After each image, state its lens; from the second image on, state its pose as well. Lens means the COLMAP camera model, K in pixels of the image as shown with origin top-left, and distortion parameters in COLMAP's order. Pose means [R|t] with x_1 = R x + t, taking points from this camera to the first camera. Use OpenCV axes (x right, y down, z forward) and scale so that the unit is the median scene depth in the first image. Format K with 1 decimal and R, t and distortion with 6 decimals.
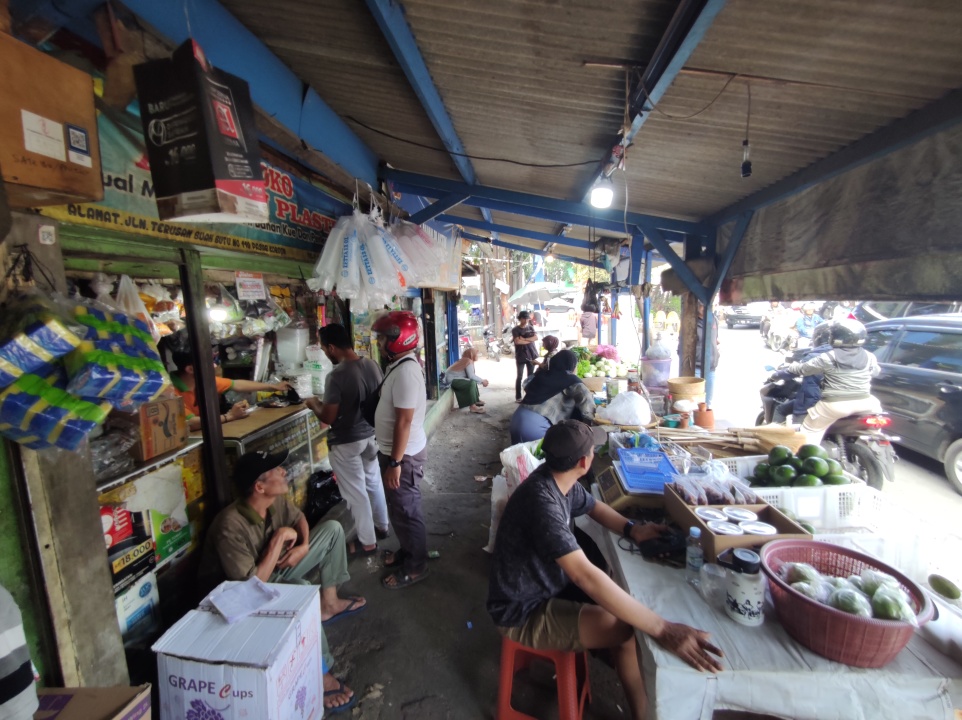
lens RADIAL K [[432.0, 0, 480.7], [0, 432.0, 357.1], [0, 0, 1]] dist [0.009574, -0.001236]
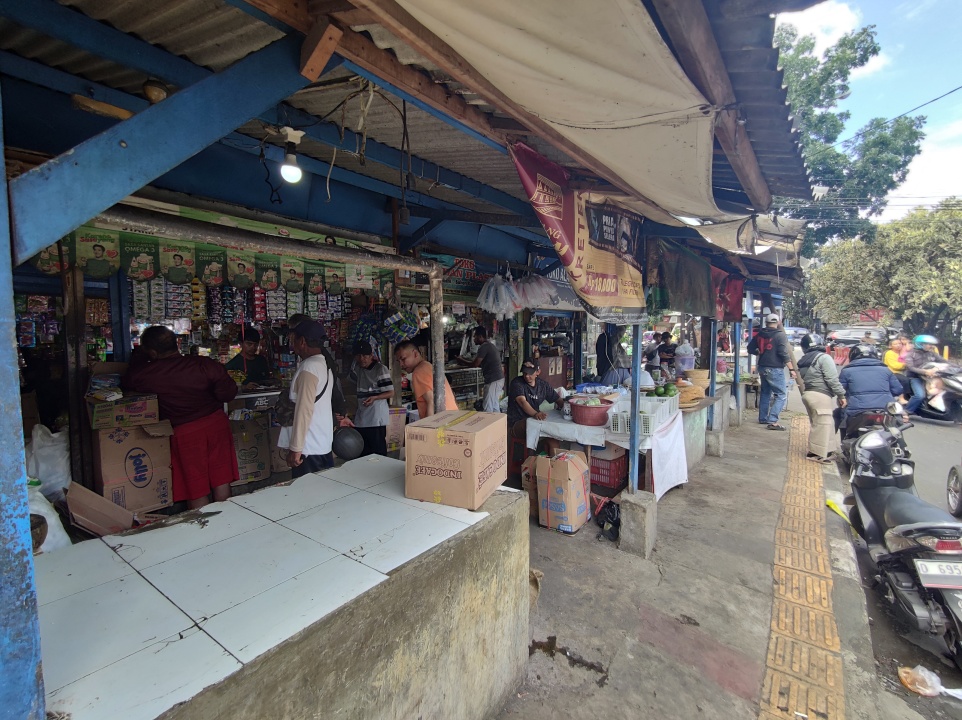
lens RADIAL K [[432.0, 0, 471.9], [0, 432.0, 358.3], [0, 0, 1]] dist [0.009574, -0.001236]
pose [[0.847561, 0.064329, -0.526785, 1.006516], [-0.096863, 0.994704, -0.034378, 0.232468], [0.521783, 0.080164, 0.849303, -1.163855]]
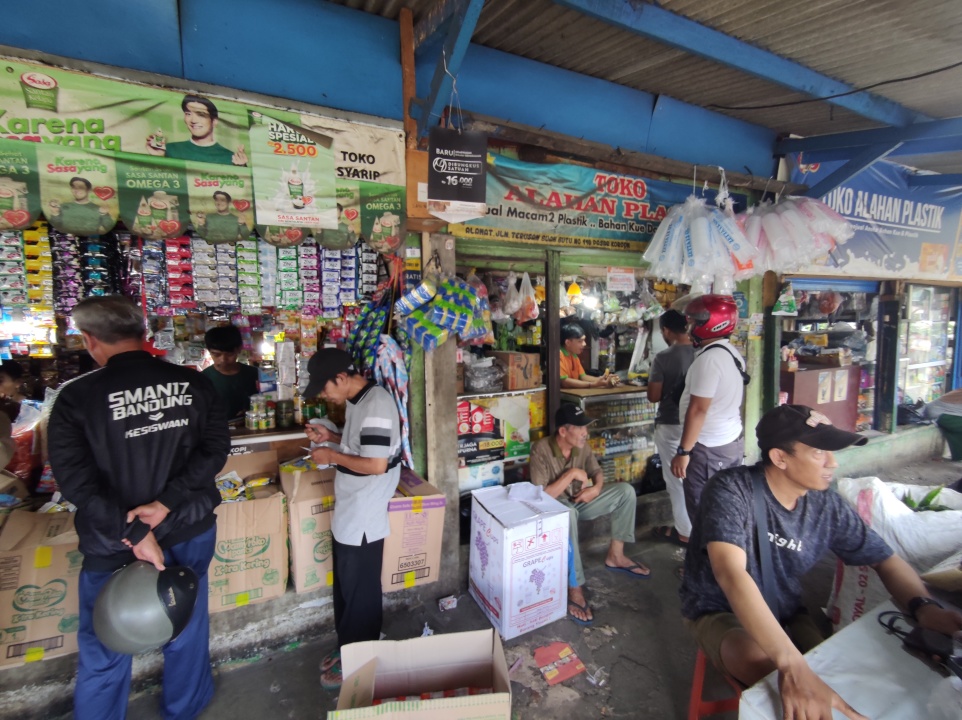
lens RADIAL K [[432.0, 0, 488.5], [0, 432.0, 350.3], [0, 0, 1]] dist [0.009574, -0.001236]
pose [[0.530524, 0.078643, -0.844014, 0.431559], [-0.117913, 0.992854, 0.018394, 0.074291], [0.839429, 0.089762, 0.536005, 0.095990]]
